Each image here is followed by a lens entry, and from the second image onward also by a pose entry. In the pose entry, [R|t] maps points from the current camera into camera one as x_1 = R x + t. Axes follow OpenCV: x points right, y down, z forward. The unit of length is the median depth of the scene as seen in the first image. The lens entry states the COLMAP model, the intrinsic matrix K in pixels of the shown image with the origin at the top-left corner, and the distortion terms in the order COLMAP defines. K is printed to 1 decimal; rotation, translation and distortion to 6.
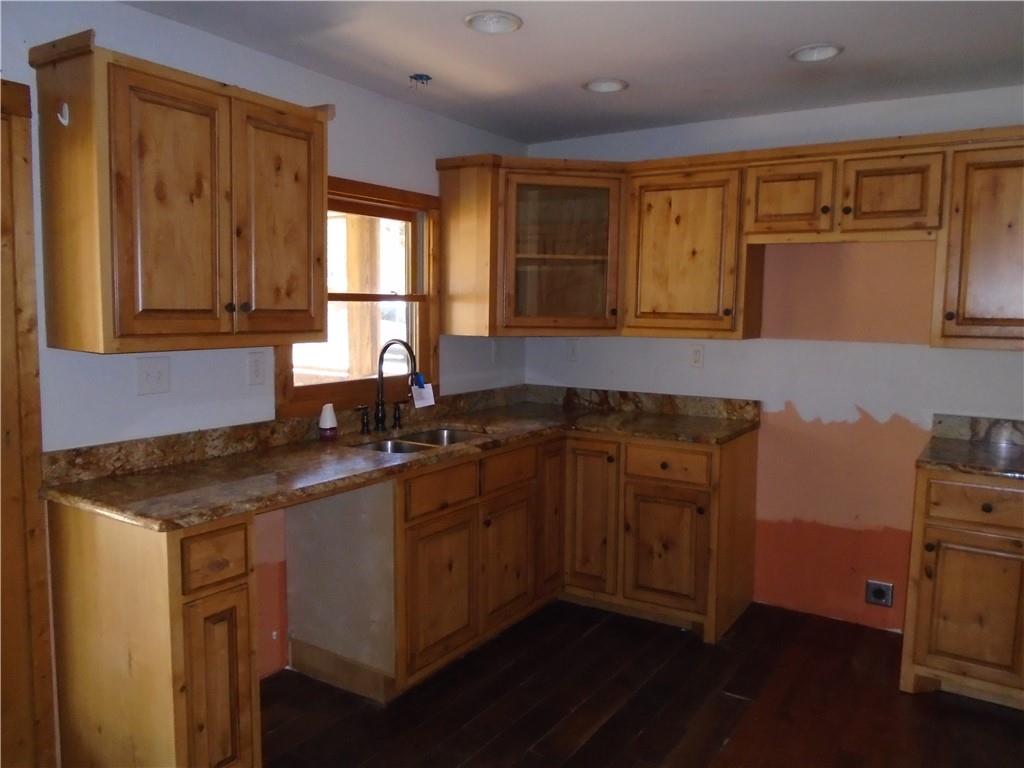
lens RADIAL K [[774.3, 0, 512.0], [0, 774.3, 384.0], [0, 0, 1]] dist [-0.027597, 0.003984]
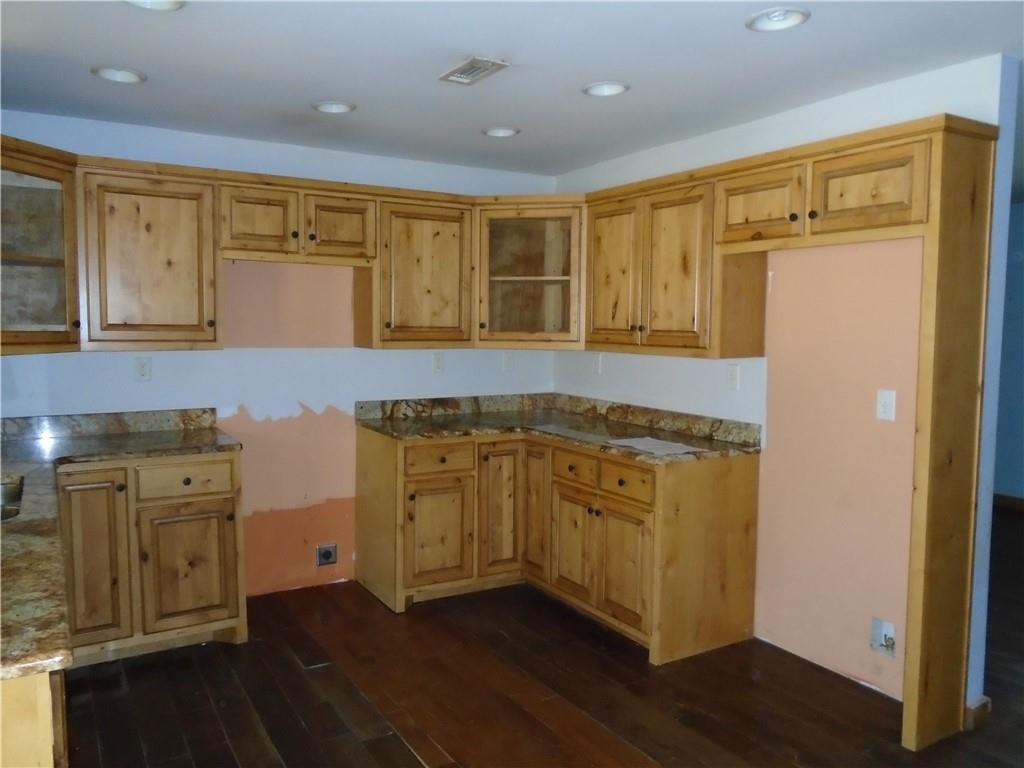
lens RADIAL K [[780.0, 0, 512.0], [0, 780.0, 384.0], [0, 0, 1]] dist [0.000479, 0.002385]
pose [[0.444146, -0.077826, 0.892568, -0.482099], [0.083282, 0.995493, 0.045359, -0.026918], [-0.892076, 0.054189, 0.448625, 0.183057]]
